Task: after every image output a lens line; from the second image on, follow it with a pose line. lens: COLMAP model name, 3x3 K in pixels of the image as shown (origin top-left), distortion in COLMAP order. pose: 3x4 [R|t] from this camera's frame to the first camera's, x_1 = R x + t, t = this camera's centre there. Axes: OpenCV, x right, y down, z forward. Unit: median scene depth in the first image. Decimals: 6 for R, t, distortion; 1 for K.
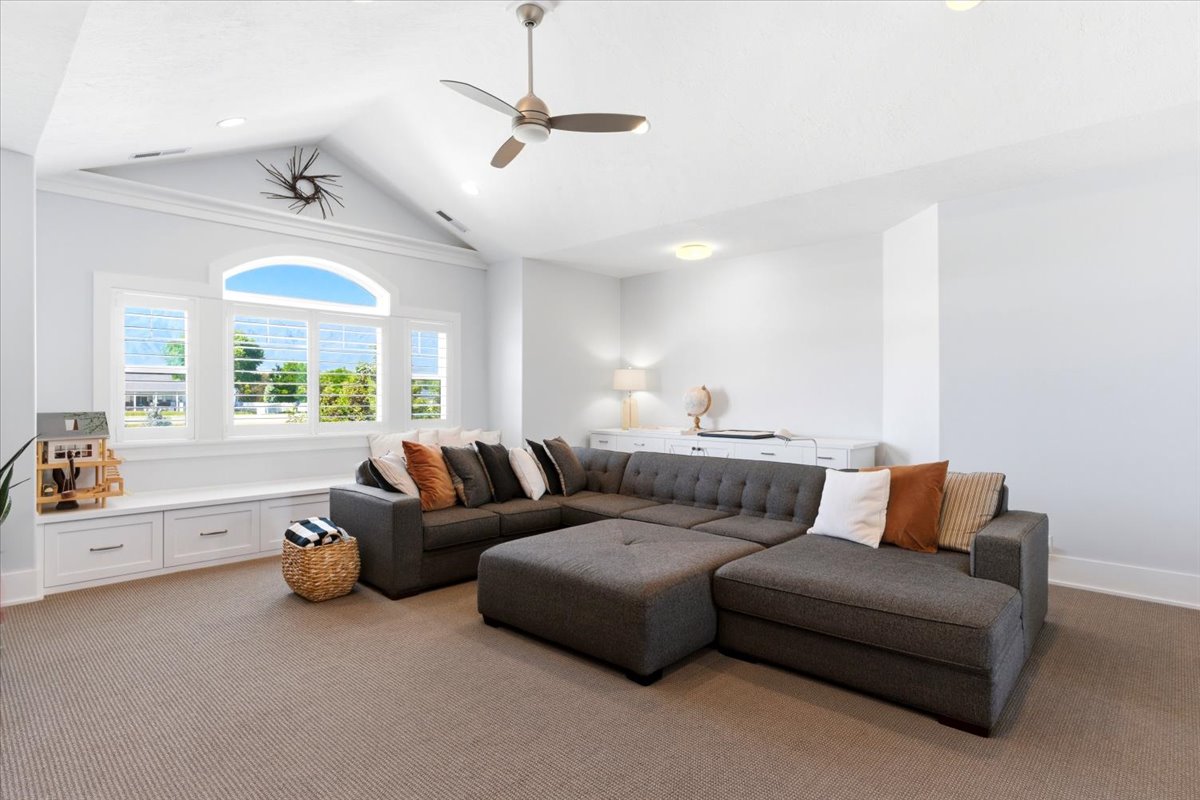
lens RADIAL K [[587.4, 0, 593.6], [0, 587.4, 394.9], [0, 0, 1]] dist [0.001489, -0.000171]
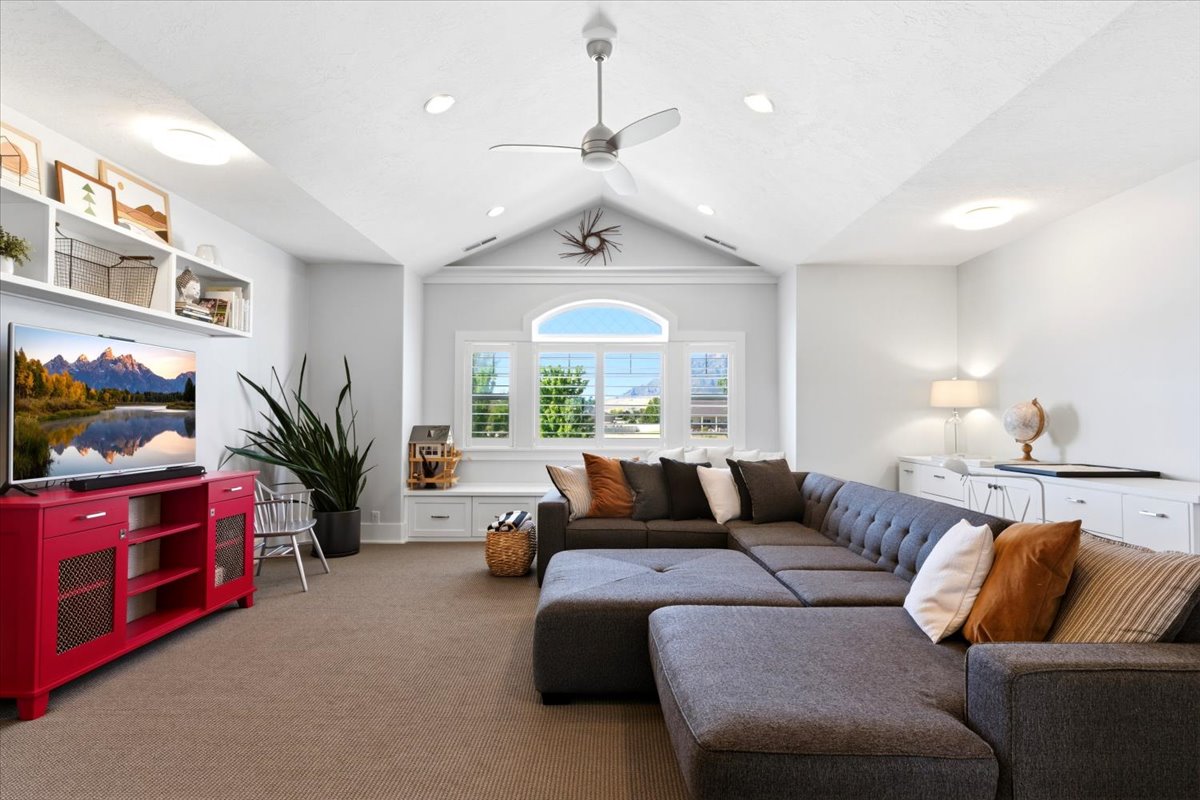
lens RADIAL K [[591.2, 0, 600.0], [0, 591.2, 400.0], [0, 0, 1]] dist [0.001001, -0.000084]
pose [[0.712475, -0.022456, -0.701338, 0.379007], [0.000011, 0.999488, -0.031991, 0.009857], [0.701697, 0.022785, 0.712111, 0.158383]]
